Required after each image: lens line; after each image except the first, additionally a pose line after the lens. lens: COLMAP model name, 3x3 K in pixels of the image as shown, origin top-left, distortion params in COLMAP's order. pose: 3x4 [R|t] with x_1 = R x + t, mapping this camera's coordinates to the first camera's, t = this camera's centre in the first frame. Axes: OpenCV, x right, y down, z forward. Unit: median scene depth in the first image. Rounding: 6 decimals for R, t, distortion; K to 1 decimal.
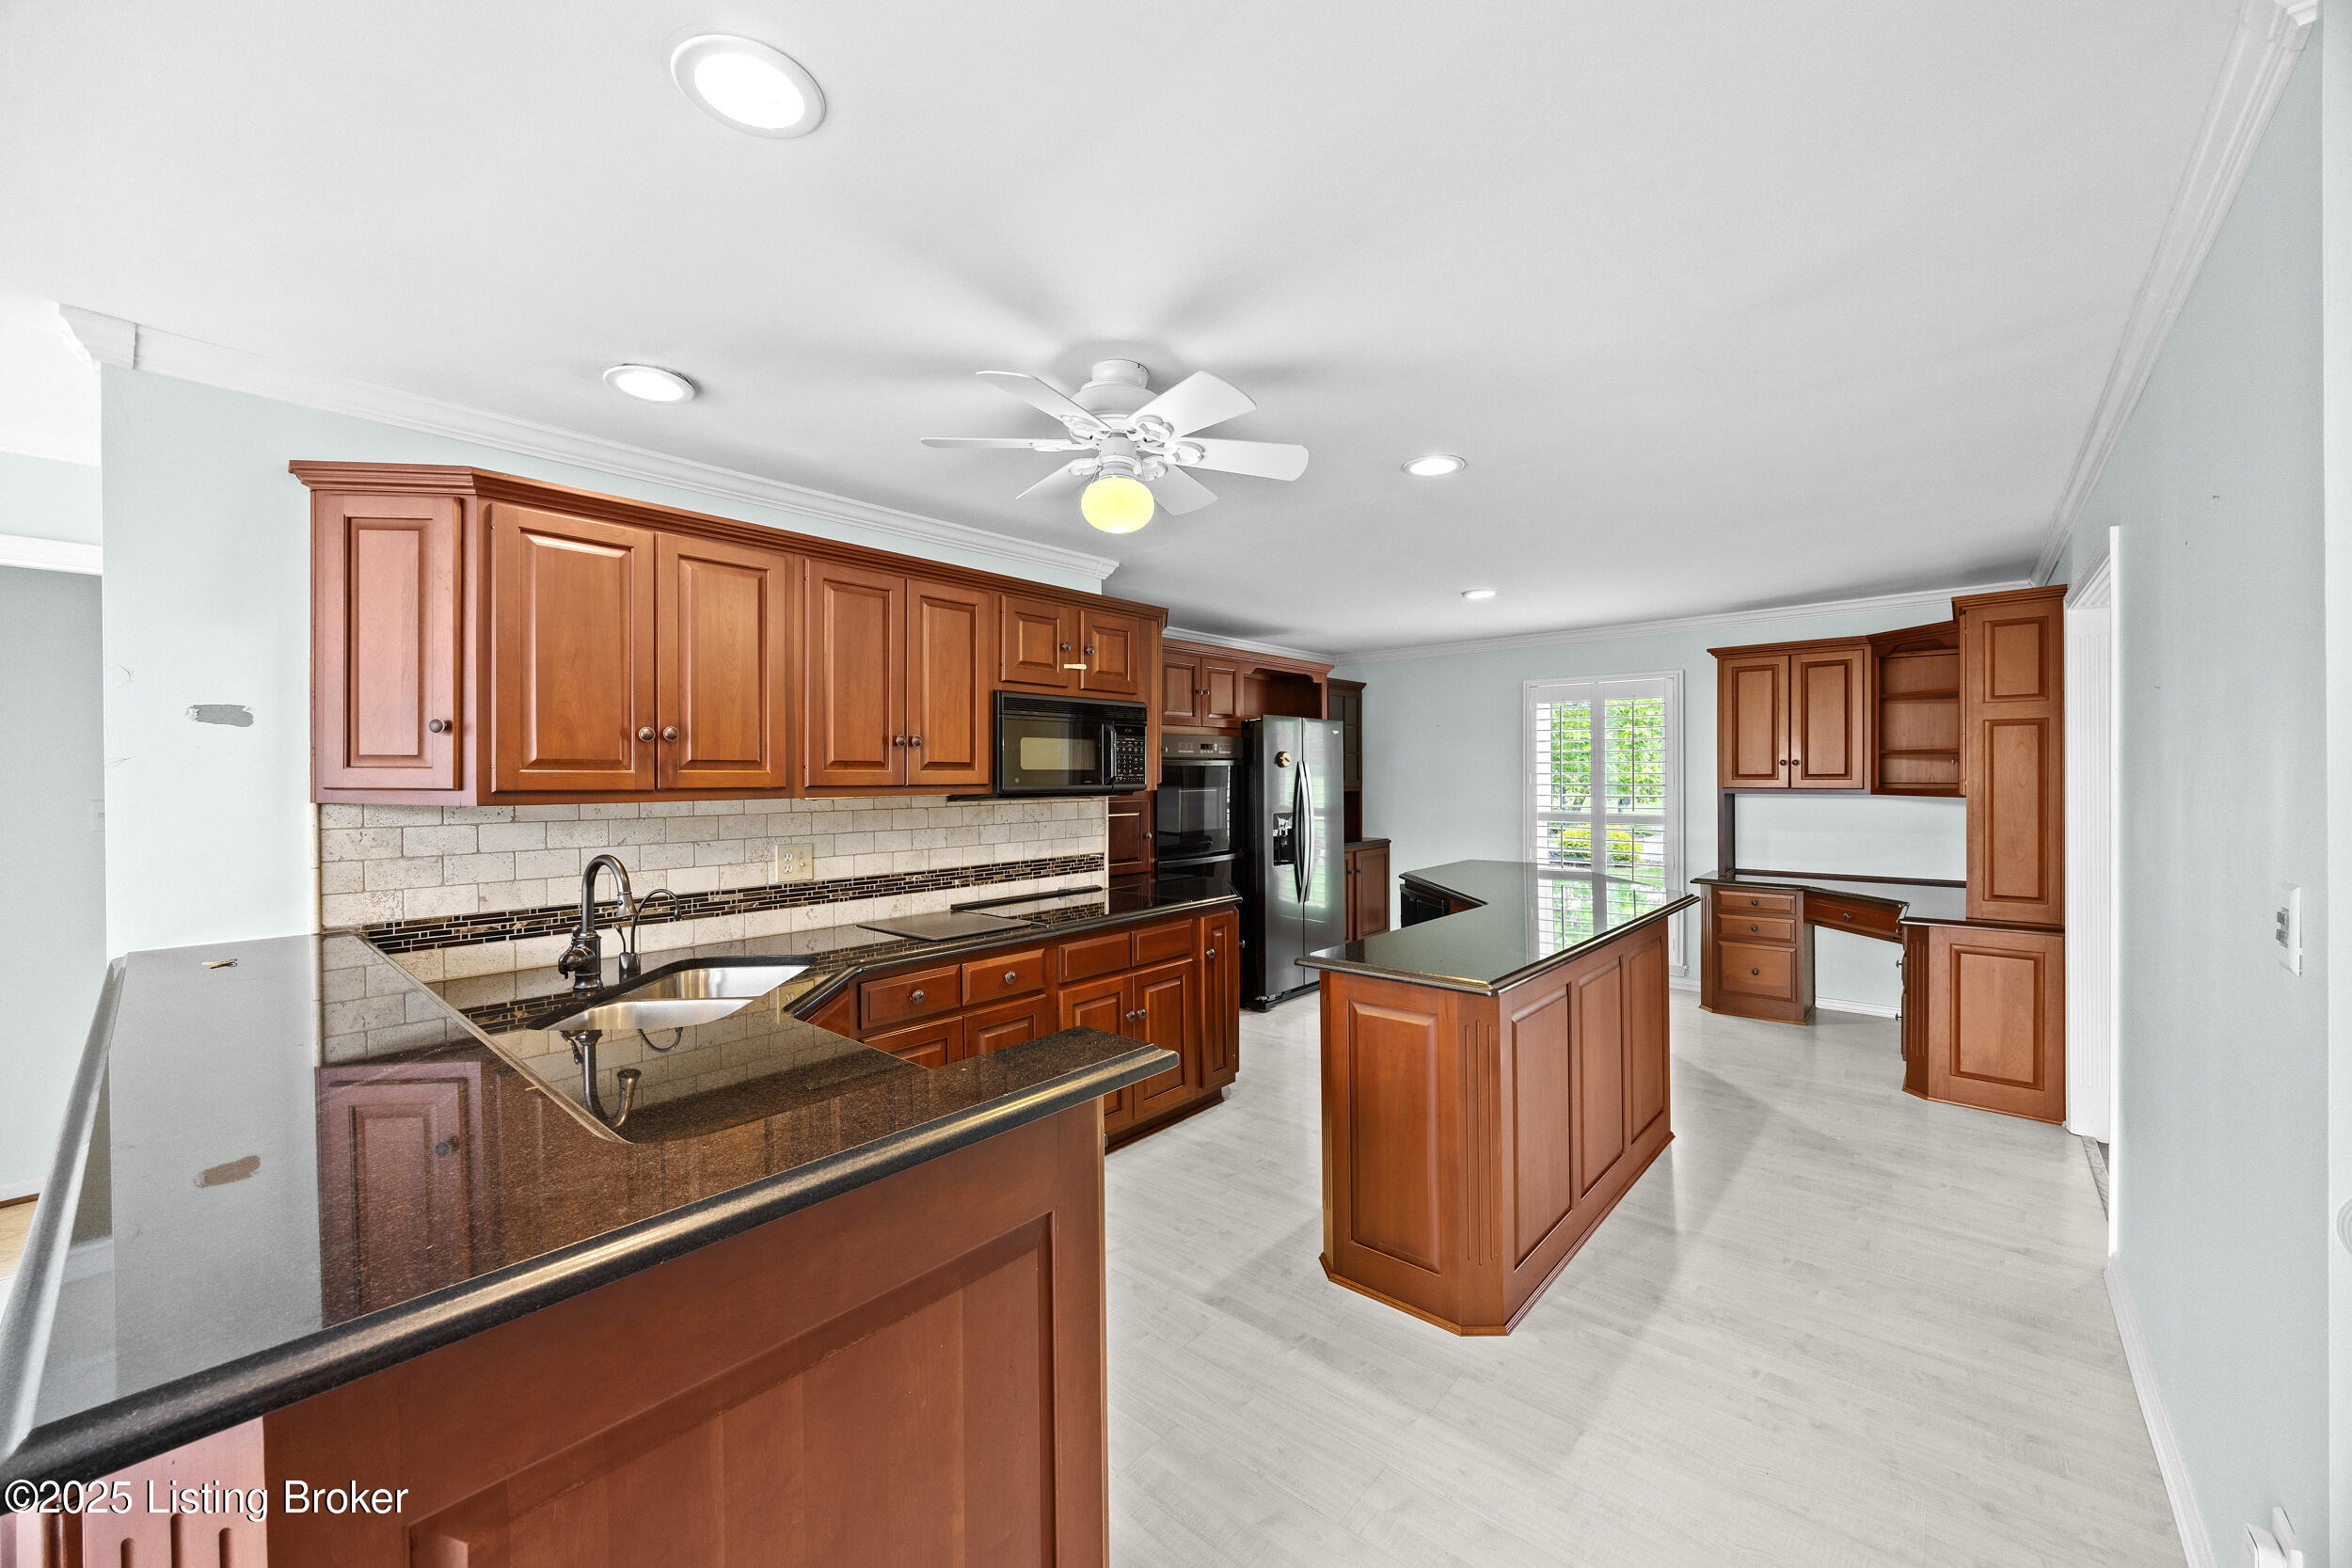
lens RADIAL K [[893.5, 0, 1182.7], [0, 893.5, 784.6], [0, 0, 1]] dist [-0.000895, -0.000231]
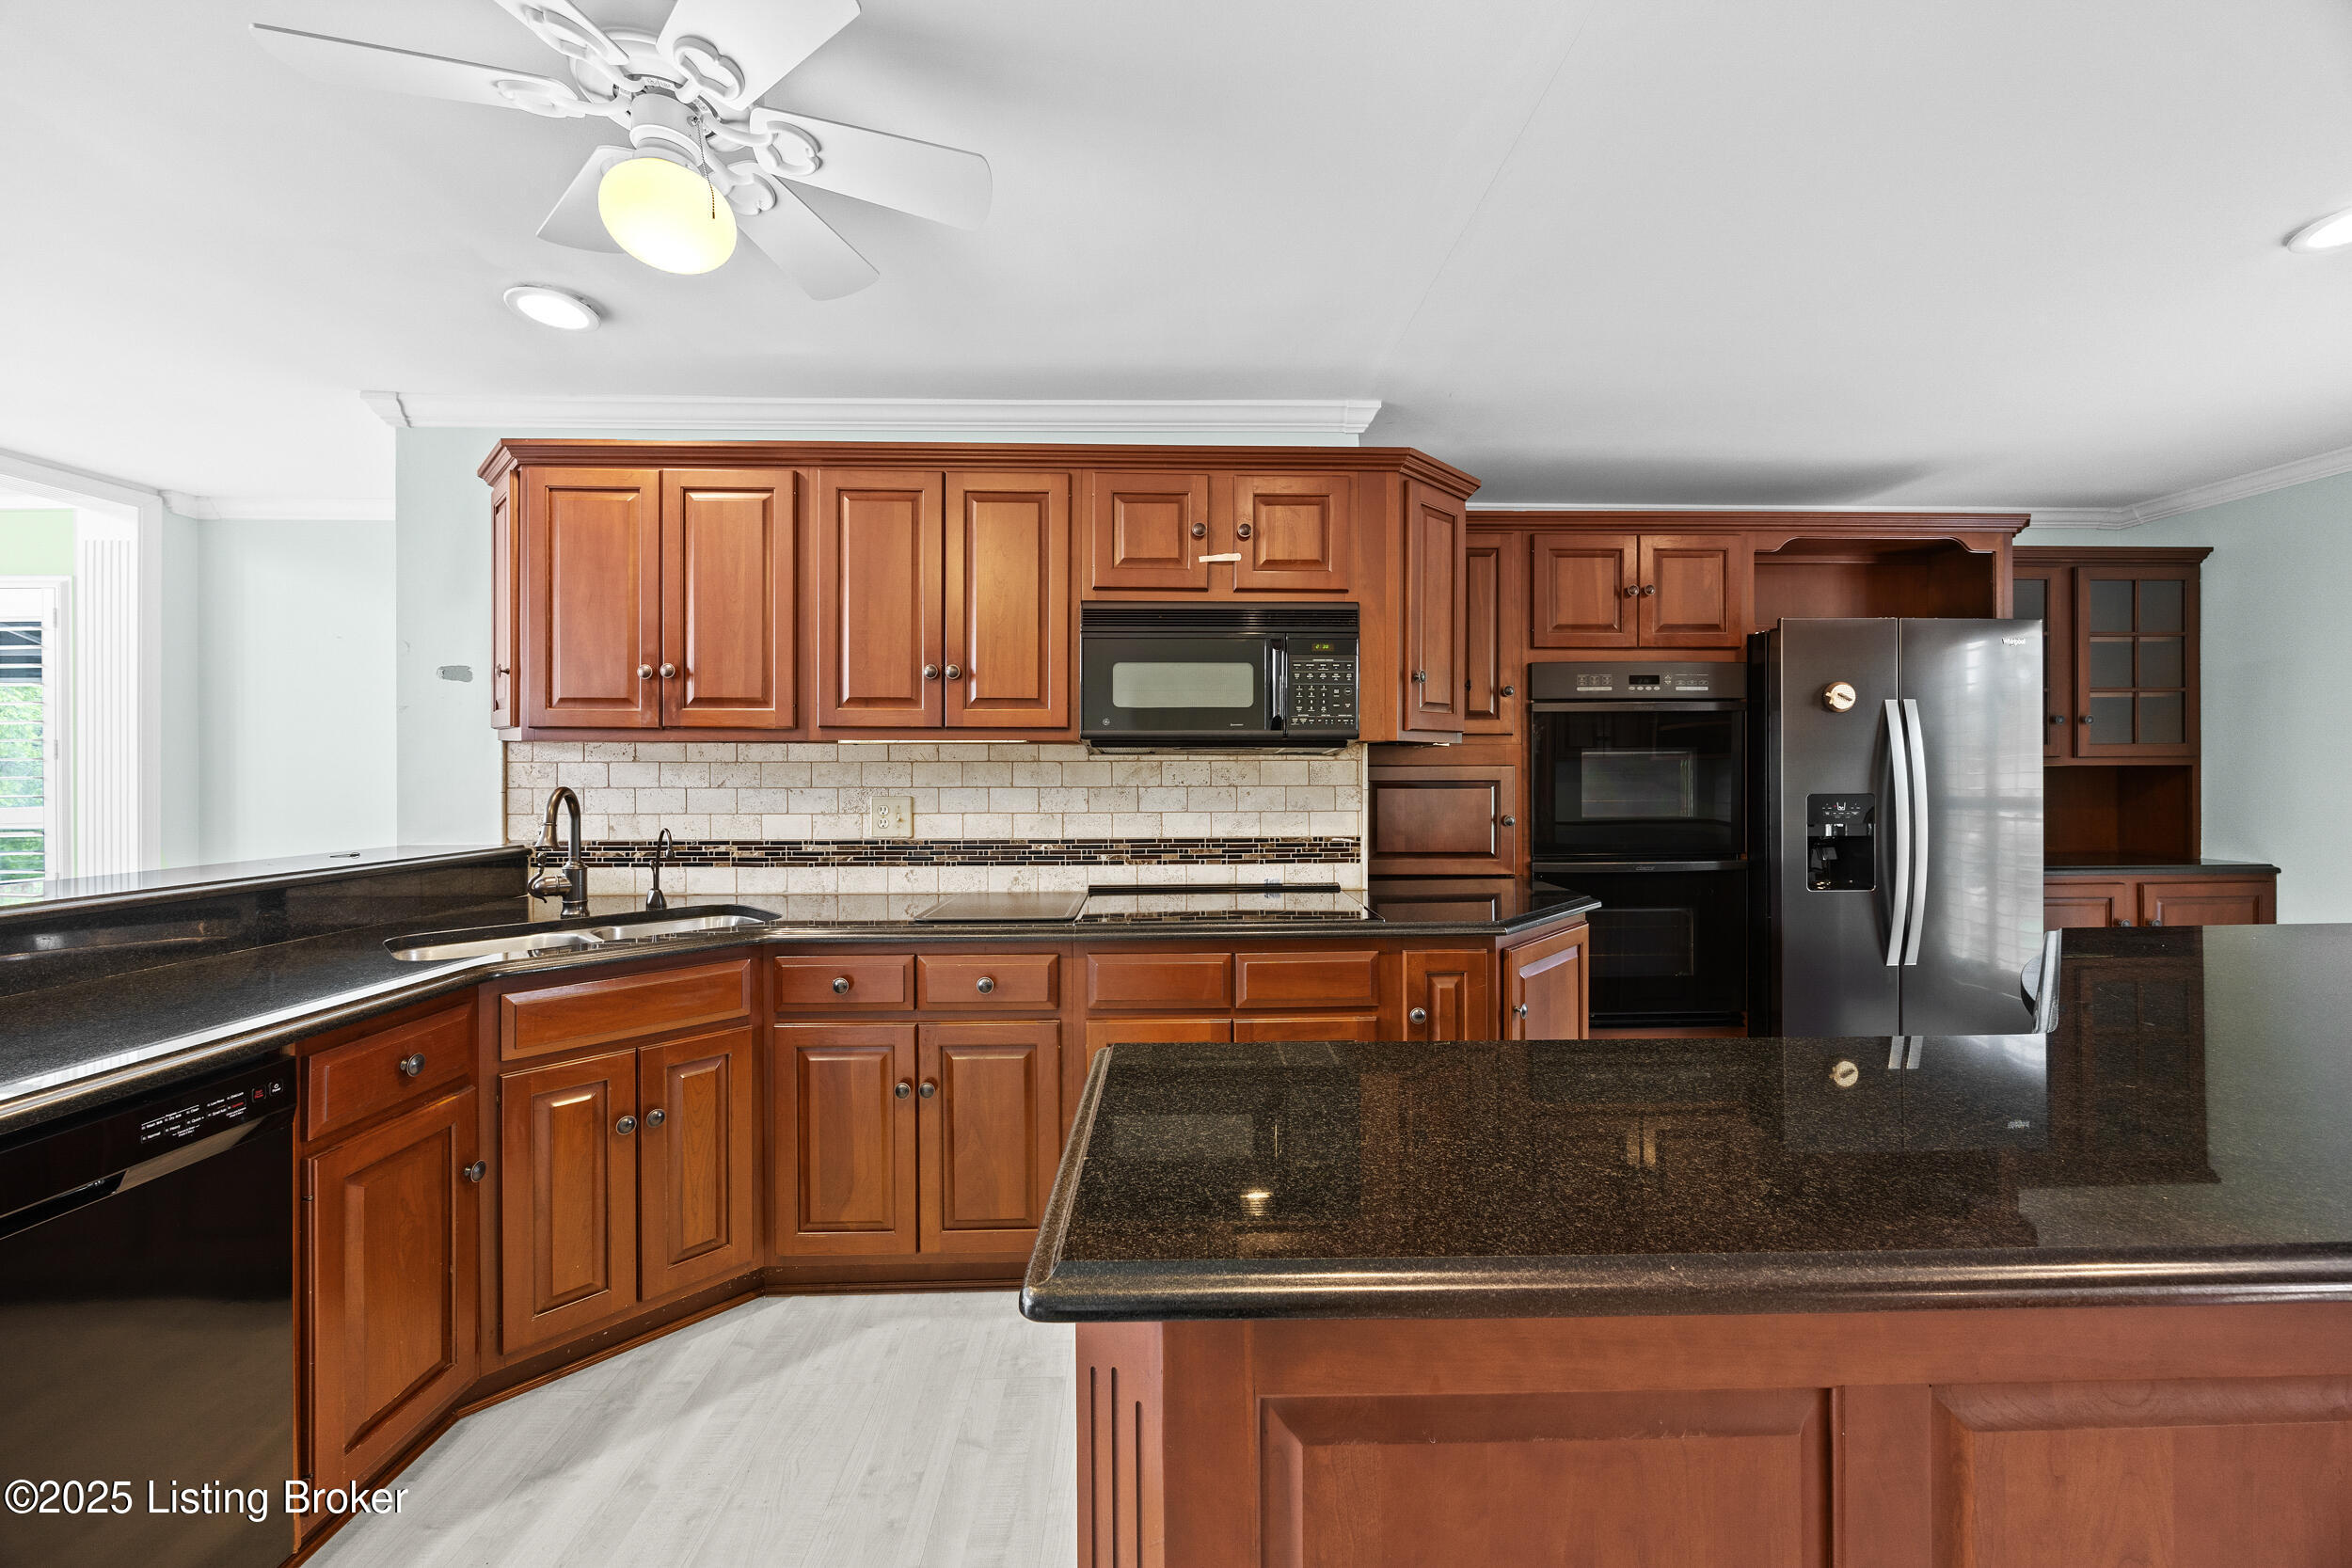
lens RADIAL K [[893.5, 0, 1178.3], [0, 893.5, 774.6], [0, 0, 1]] dist [-0.000895, -0.000231]
pose [[0.681605, 0.006391, -0.731692, 0.395083], [-0.010124, 0.999949, -0.000697, 0.038995], [0.731650, 0.007883, 0.681635, 0.551557]]
